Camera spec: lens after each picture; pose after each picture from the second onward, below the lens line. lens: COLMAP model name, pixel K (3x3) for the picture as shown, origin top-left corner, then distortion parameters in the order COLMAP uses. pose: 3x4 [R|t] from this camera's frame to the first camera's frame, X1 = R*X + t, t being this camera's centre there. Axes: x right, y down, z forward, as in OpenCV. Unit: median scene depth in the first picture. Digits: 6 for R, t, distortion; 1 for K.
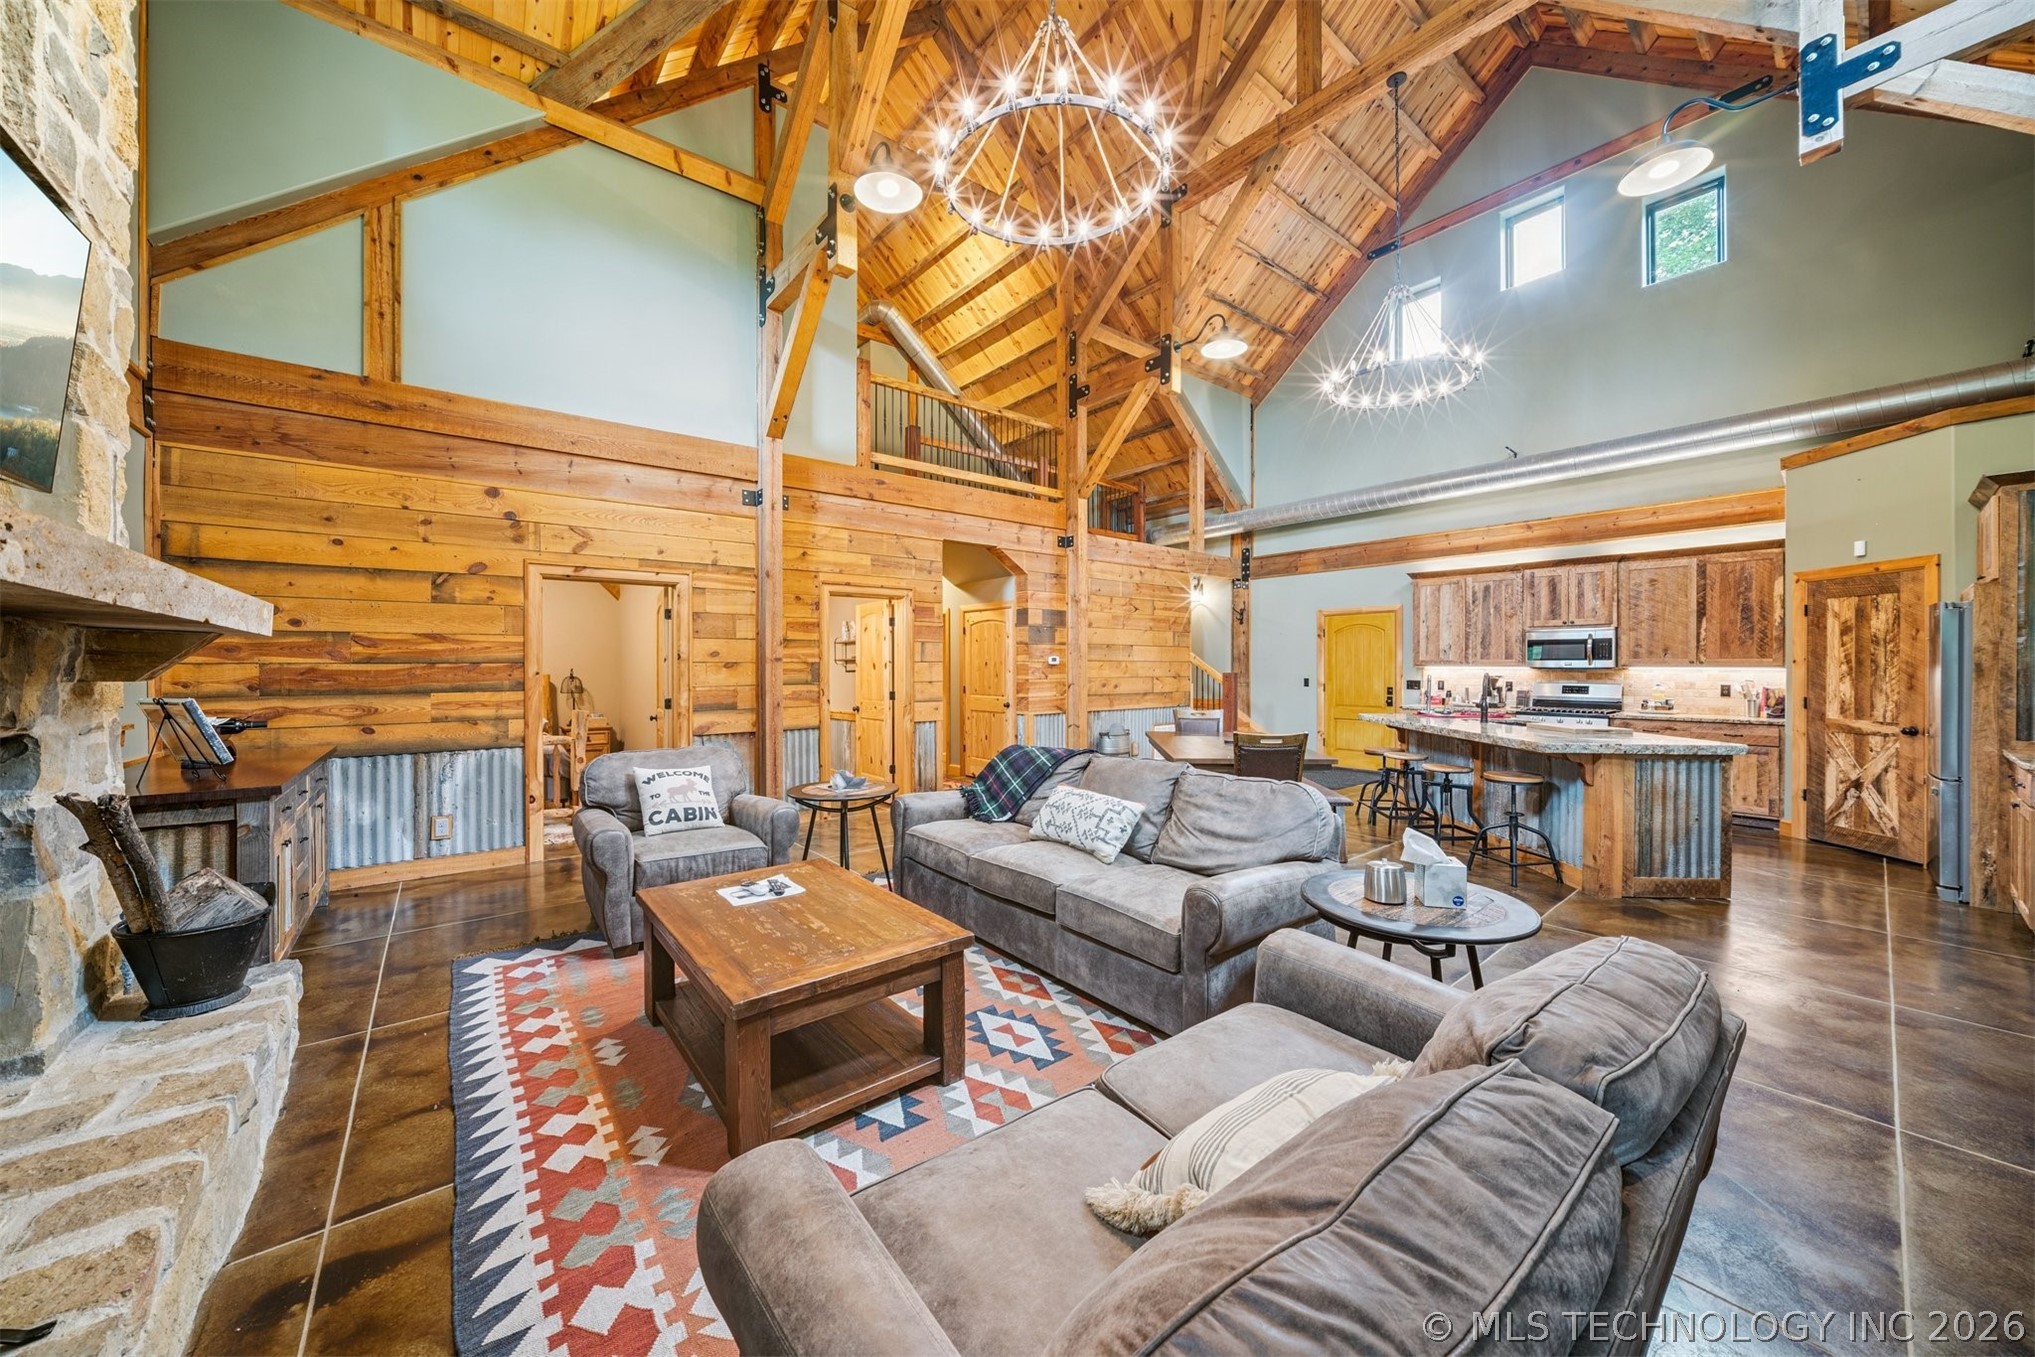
lens RADIAL K [[709.5, 0, 1003.3], [0, 709.5, 670.7], [0, 0, 1]] dist [-0.026183, 0.006996]
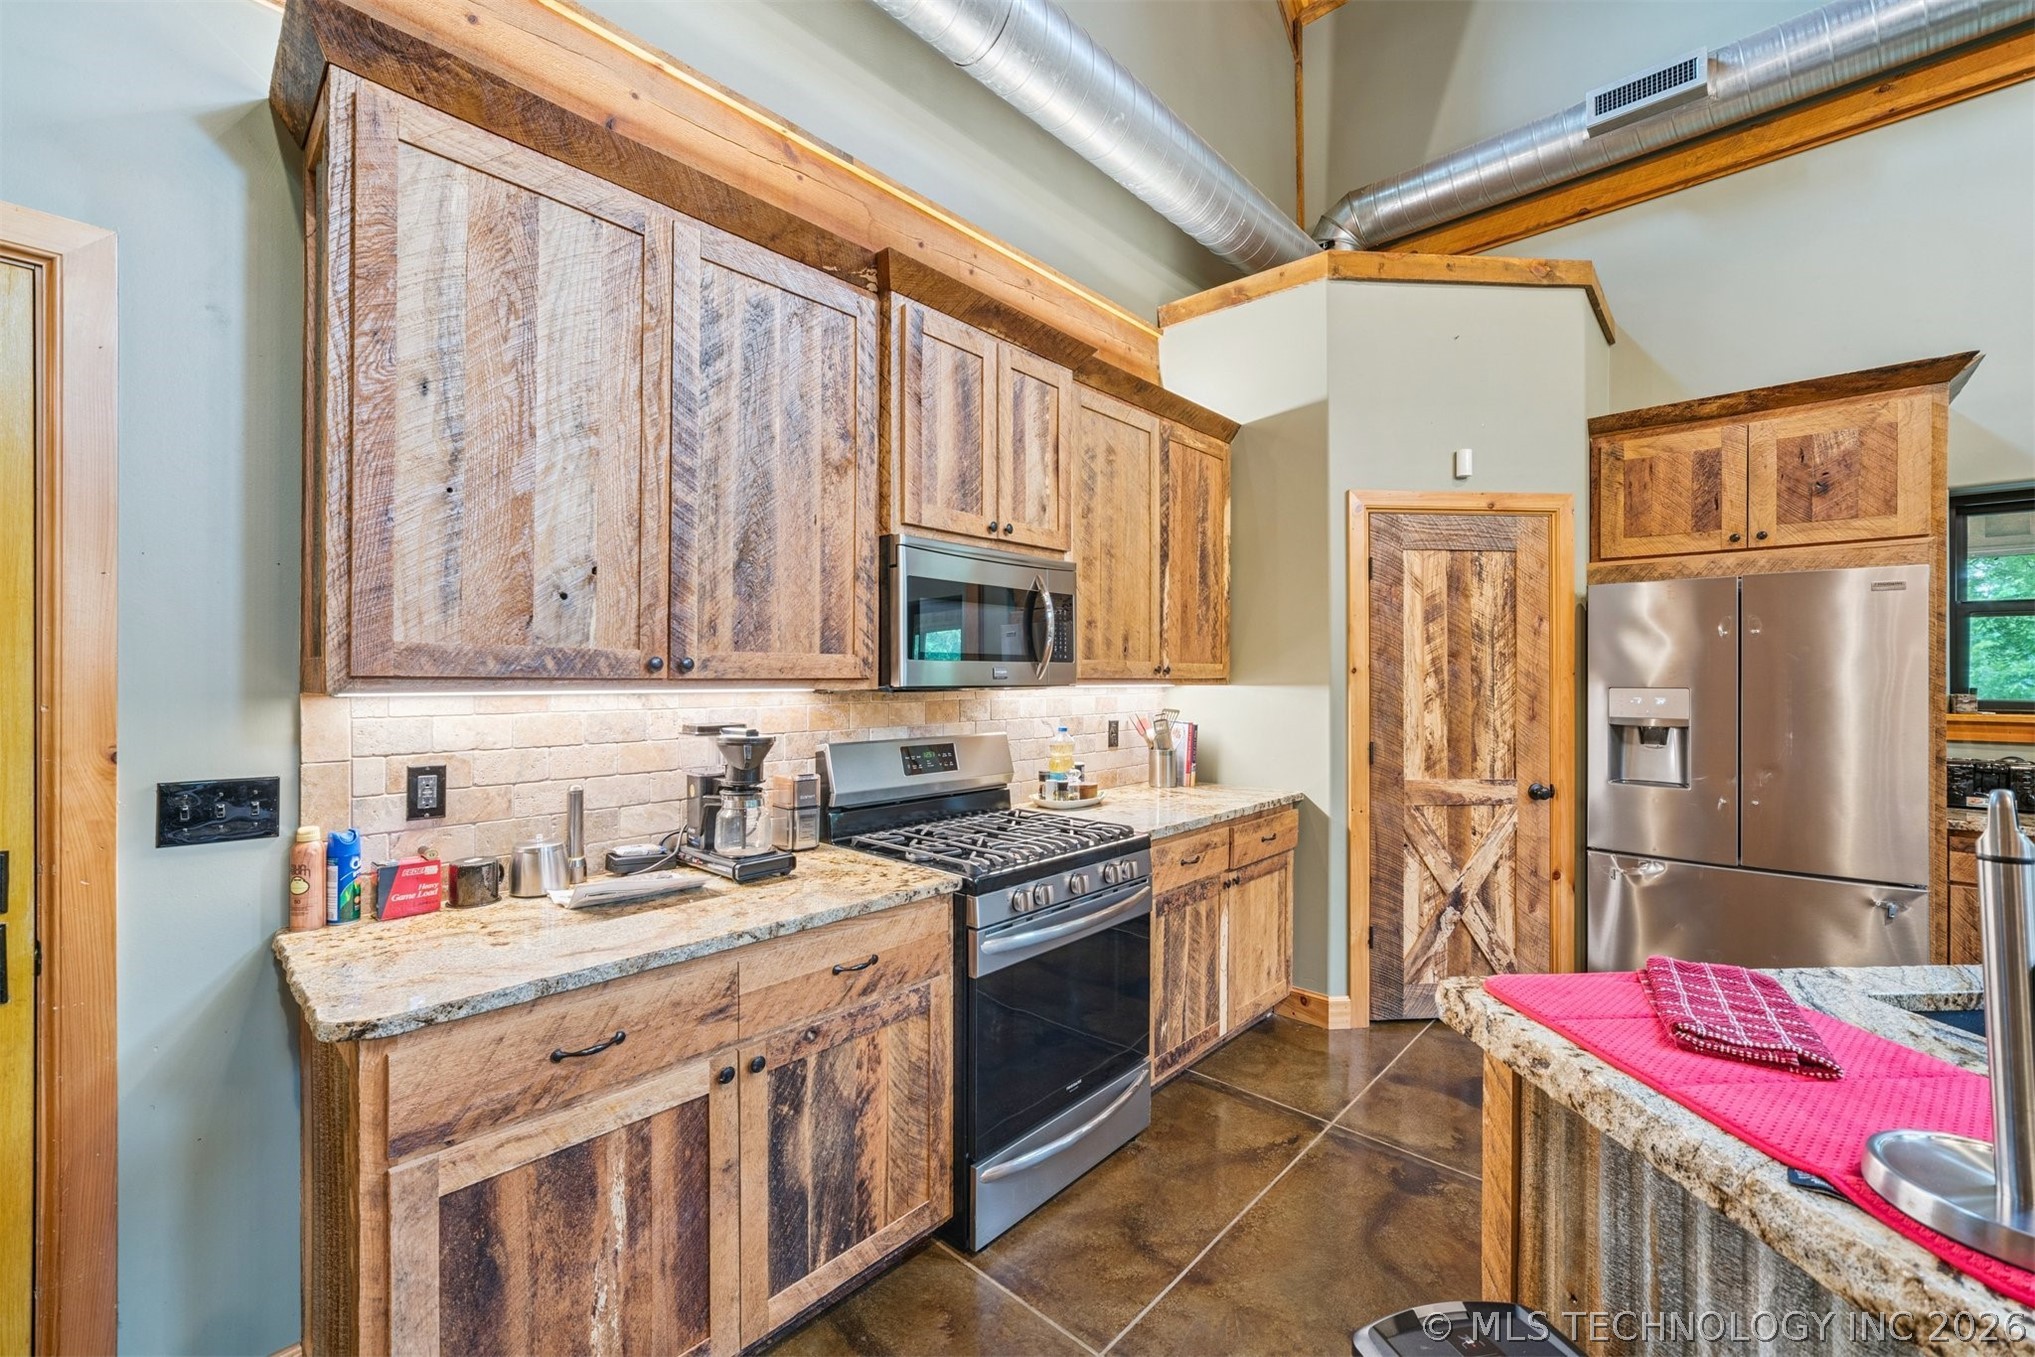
lens RADIAL K [[821.2, 0, 1003.5], [0, 821.2, 674.3], [0, 0, 1]] dist [-0.019726, 0.007893]
pose [[-0.146466, 0.001009, 0.989215, 0.664695], [0.005204, 0.999986, -0.000250, -0.013078], [-0.989202, 0.005112, -0.146470, 1.467849]]
